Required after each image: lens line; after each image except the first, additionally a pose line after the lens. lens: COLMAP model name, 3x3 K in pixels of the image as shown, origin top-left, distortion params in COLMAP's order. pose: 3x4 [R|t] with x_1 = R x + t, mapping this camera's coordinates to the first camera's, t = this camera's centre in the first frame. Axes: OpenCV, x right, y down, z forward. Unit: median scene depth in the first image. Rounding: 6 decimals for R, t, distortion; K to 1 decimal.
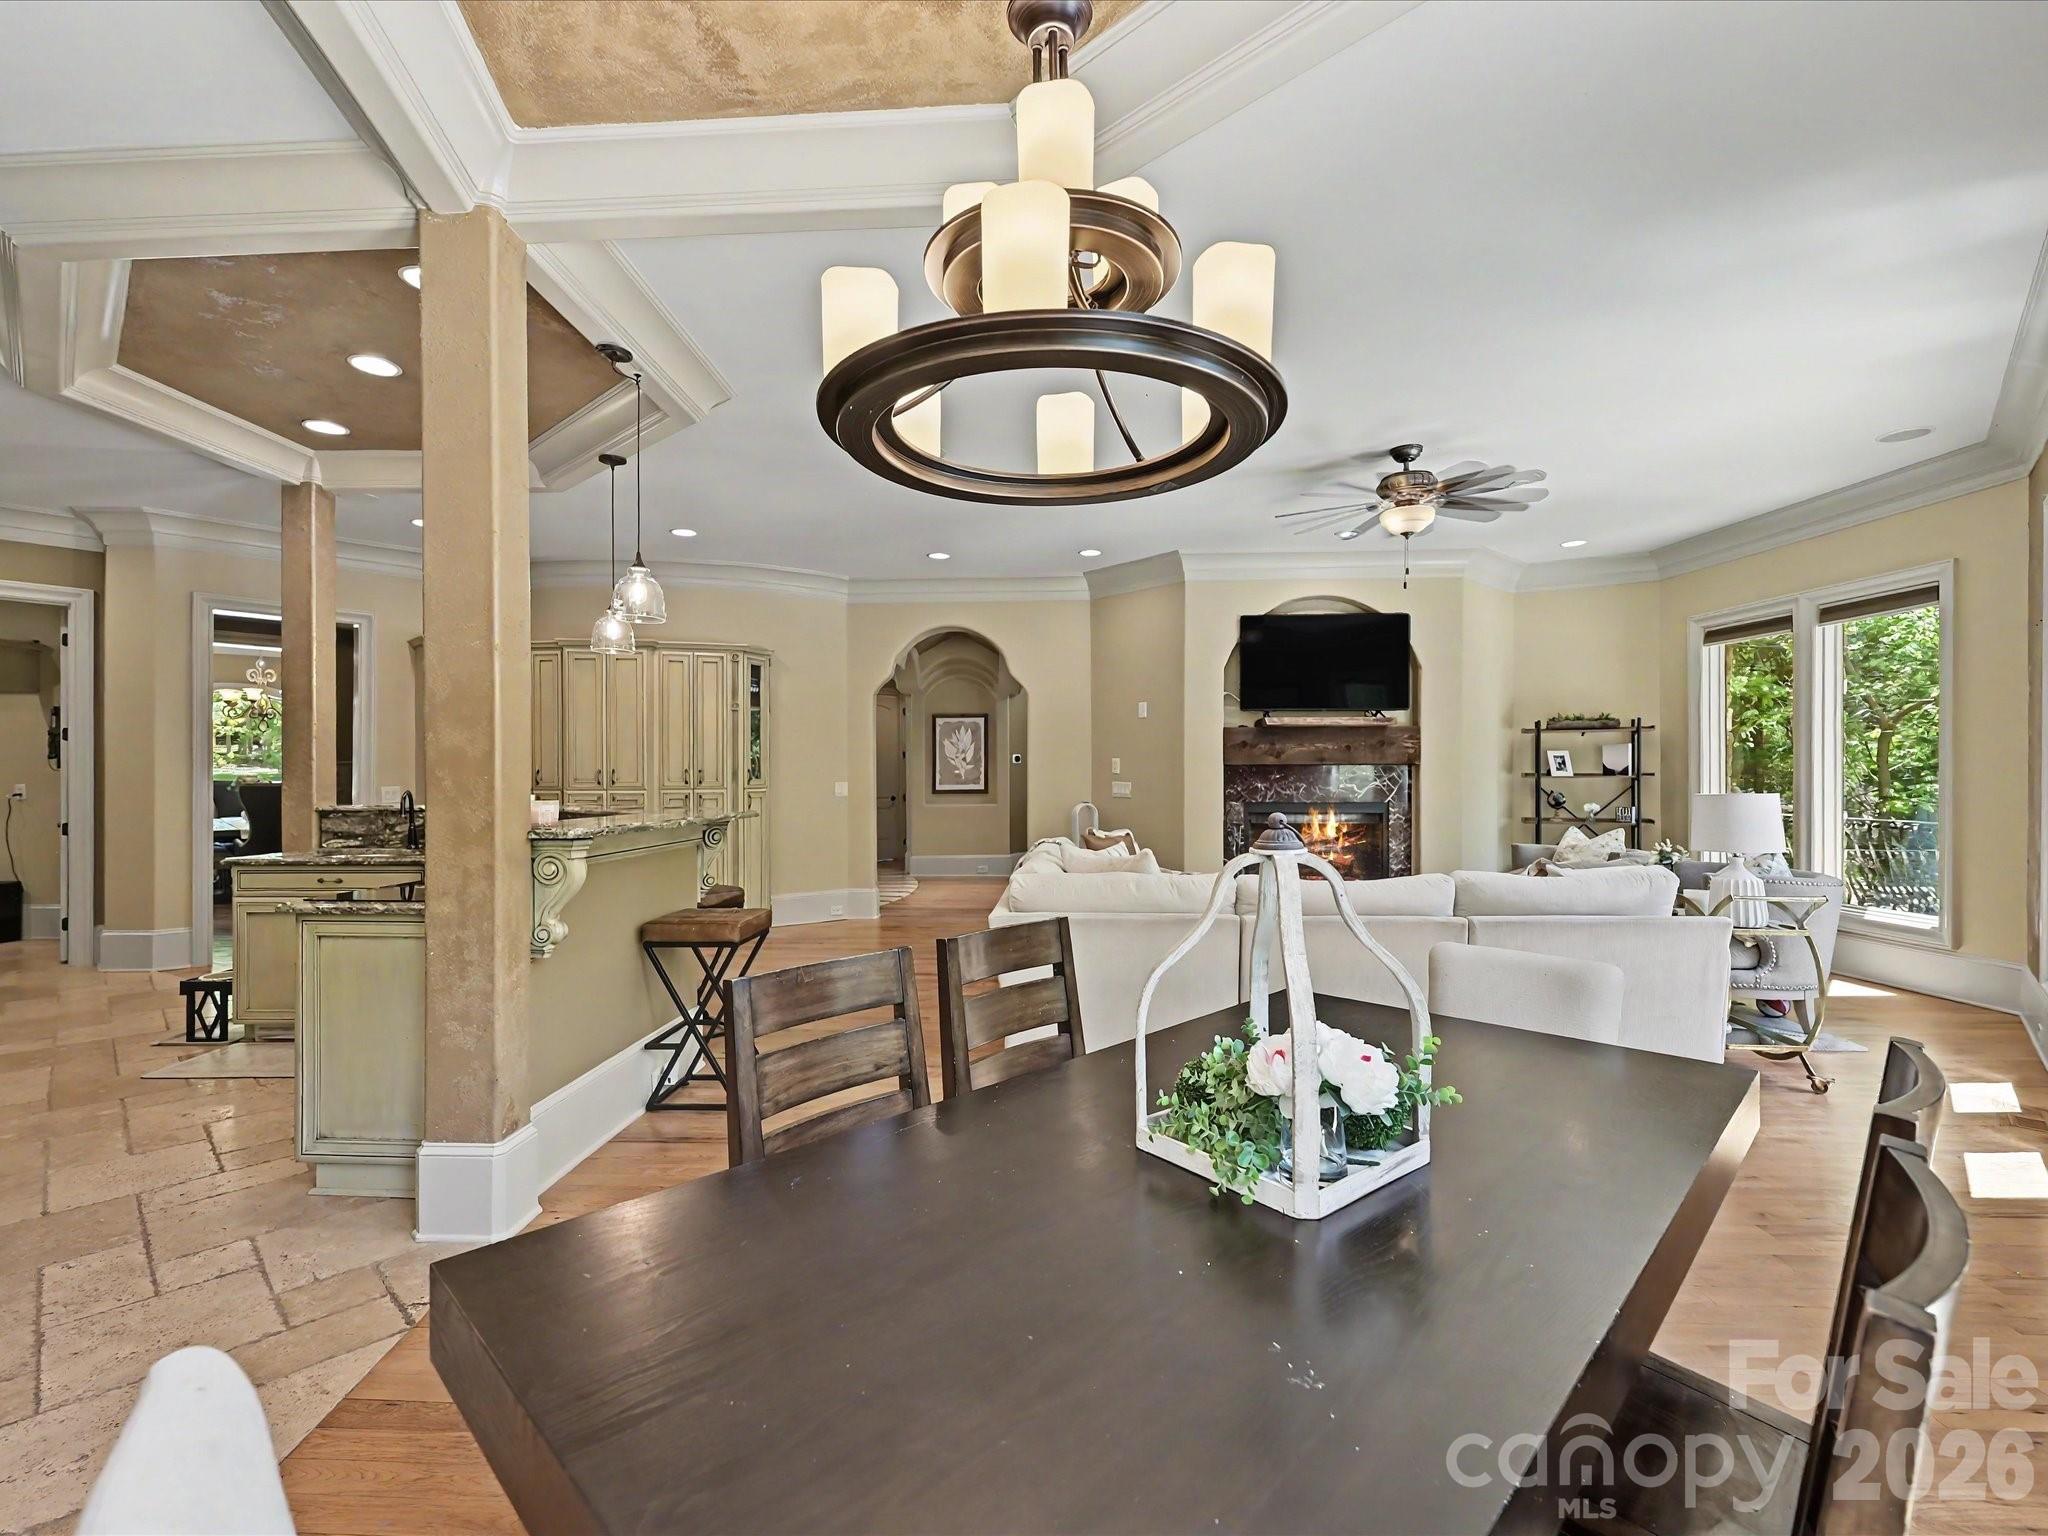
lens RADIAL K [[923.2, 0, 1015.6], [0, 923.2, 772.4], [0, 0, 1]] dist [-0.002157, 0.000087]
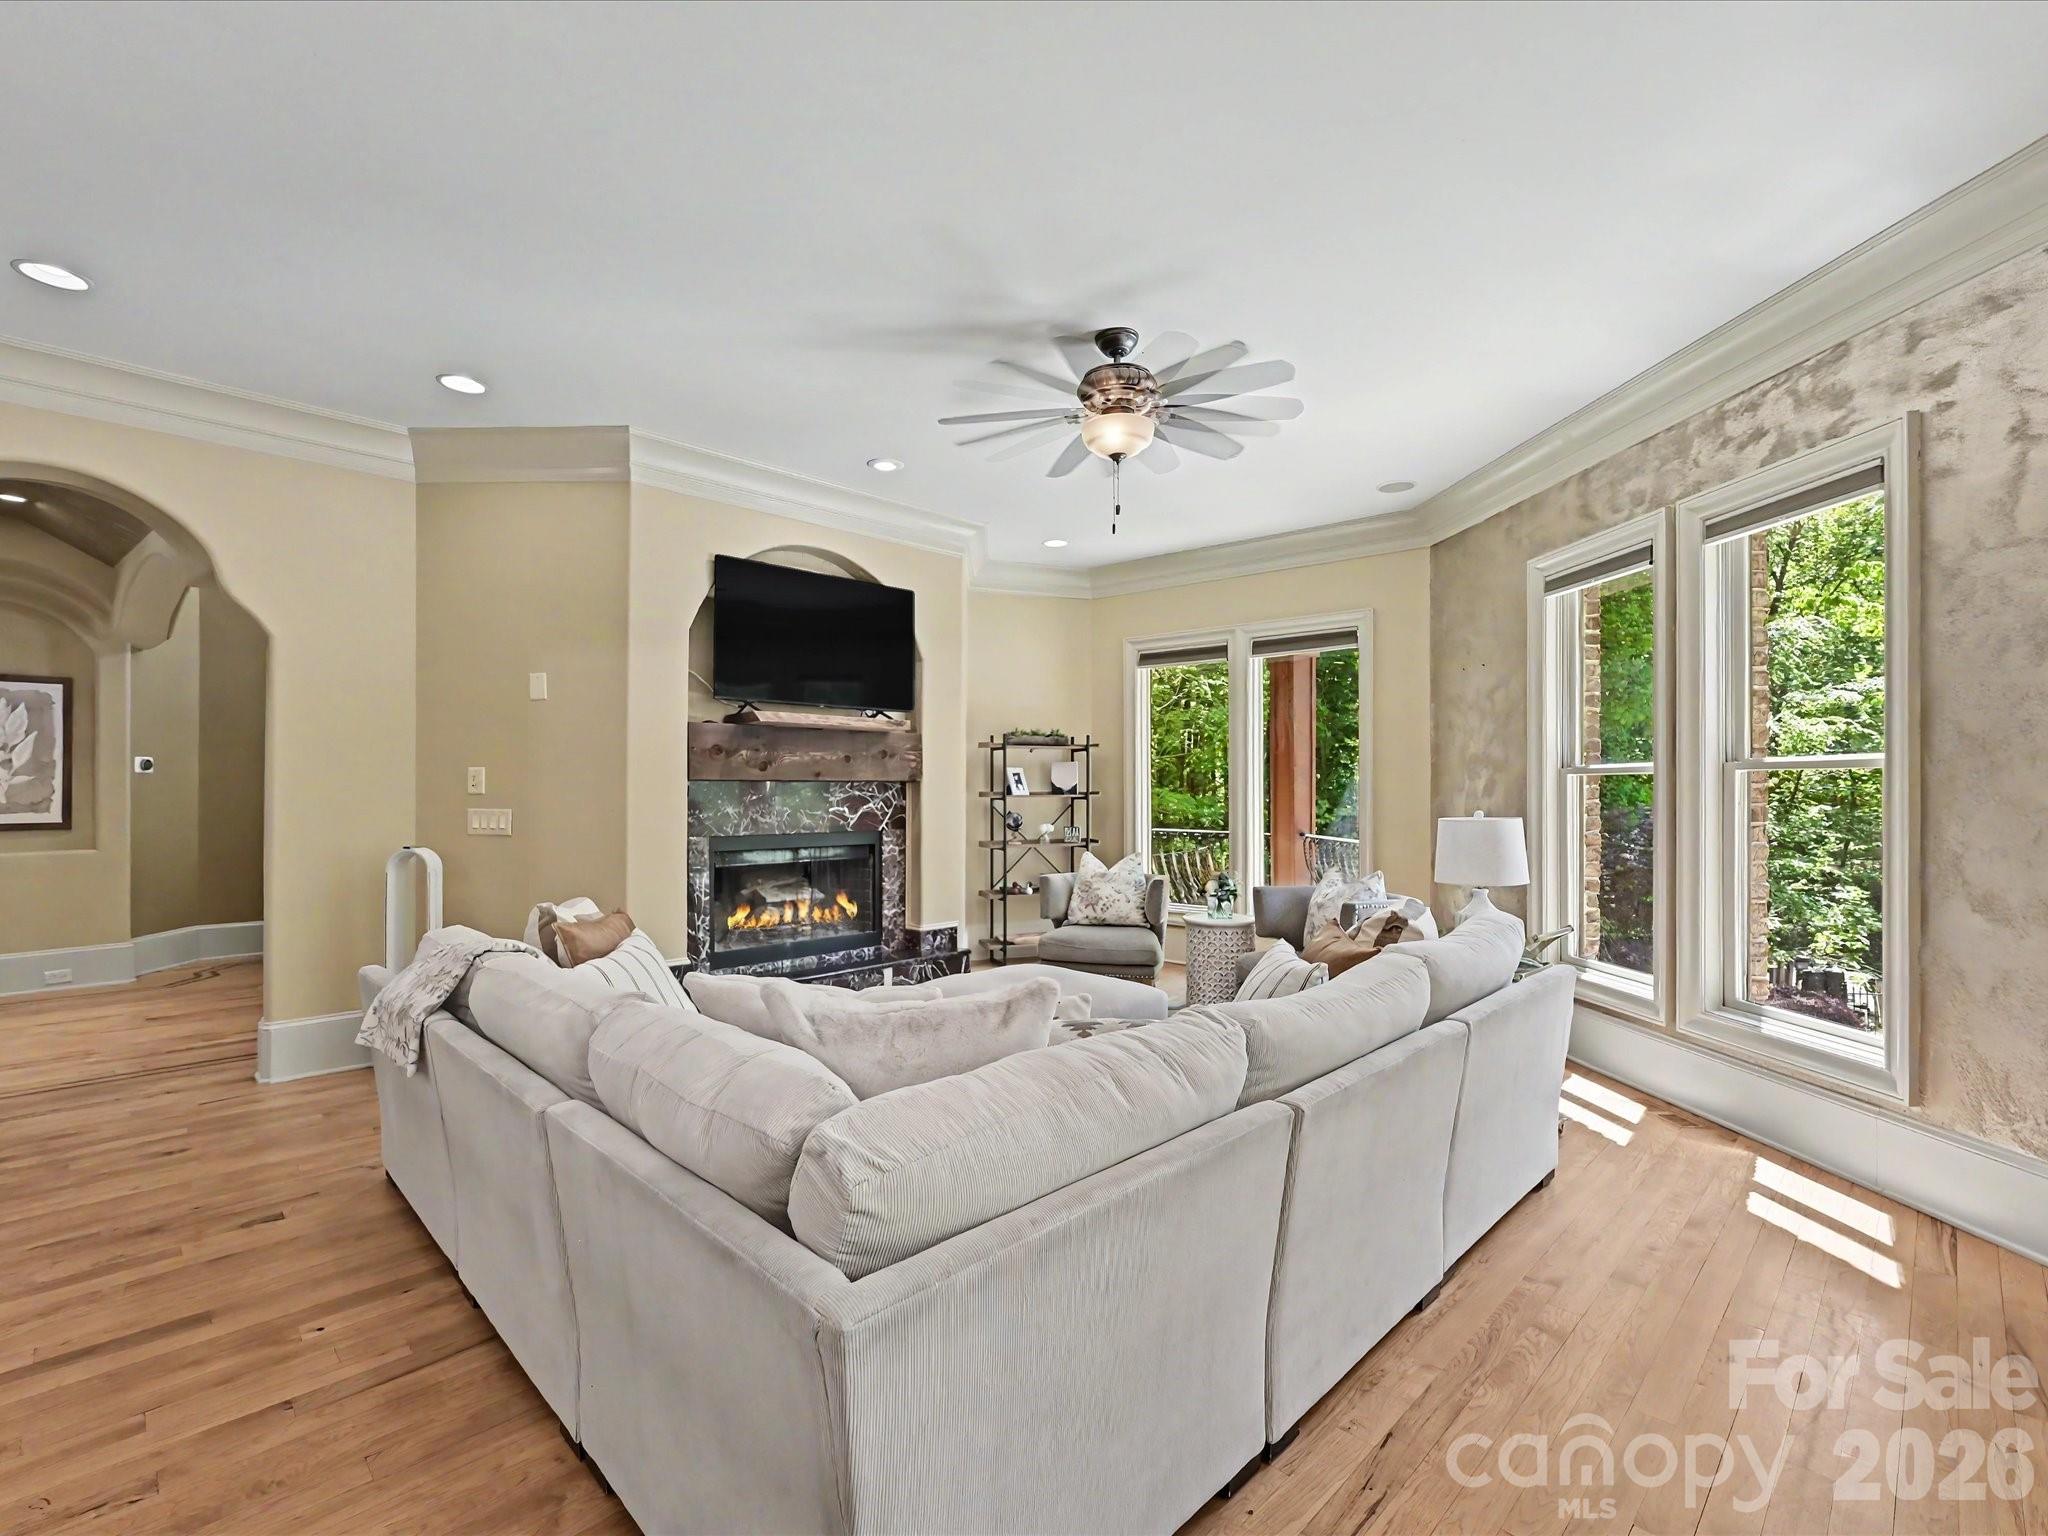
lens RADIAL K [[923.2, 0, 1015.6], [0, 923.2, 772.4], [0, 0, 1]] dist [-0.002157, 0.000087]
pose [[0.663915, 0.014116, 0.747675, -0.103927], [-0.001956, 0.999851, -0.017140, -0.003005], [-0.747806, 0.009917, 0.663844, 0.401368]]
